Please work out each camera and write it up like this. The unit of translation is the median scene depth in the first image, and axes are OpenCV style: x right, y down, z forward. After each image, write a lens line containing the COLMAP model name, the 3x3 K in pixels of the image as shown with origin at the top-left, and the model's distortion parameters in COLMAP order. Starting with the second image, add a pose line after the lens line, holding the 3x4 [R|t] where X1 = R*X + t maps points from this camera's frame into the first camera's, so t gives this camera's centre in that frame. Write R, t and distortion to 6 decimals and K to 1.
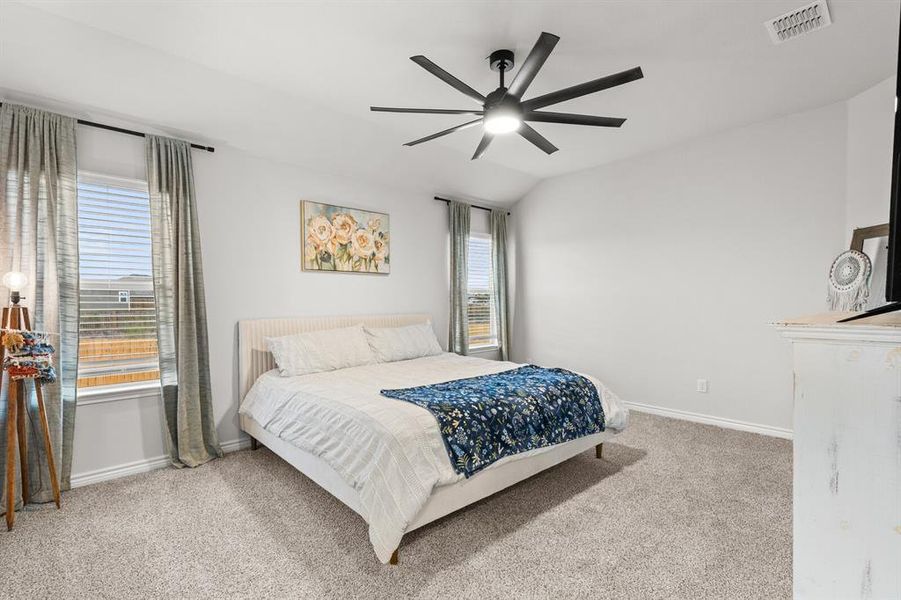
lens RADIAL K [[416.4, 0, 442.3], [0, 416.4, 307.0], [0, 0, 1]] dist [-0.012356, 0.001418]
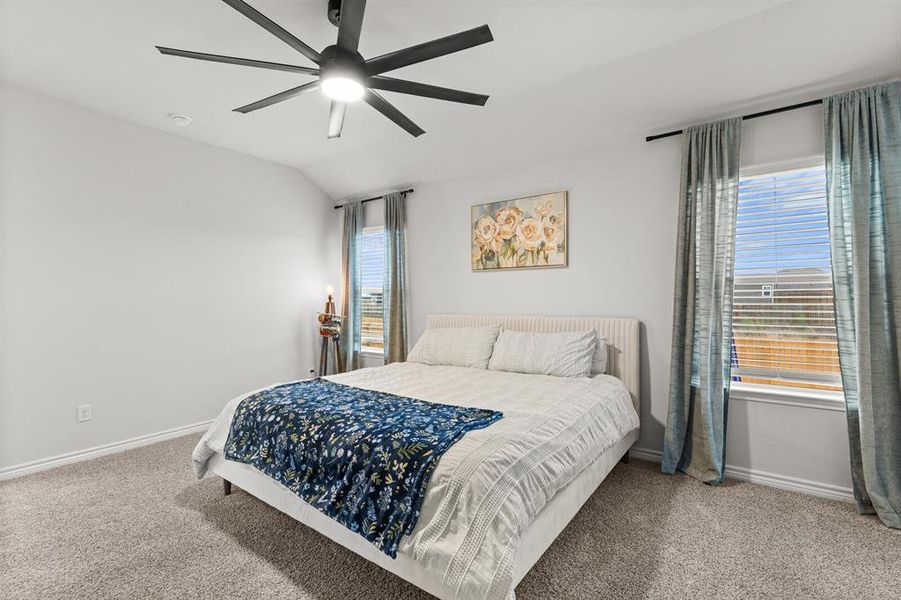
lens RADIAL K [[459.6, 0, 443.2], [0, 459.6, 290.6], [0, 0, 1]] dist [-0.003101, 0.001016]
pose [[0.121460, -0.012838, -0.992513, 0.766960], [-0.009444, 0.999856, -0.014089, -0.018305], [0.992551, 0.011084, 0.121321, 0.718684]]
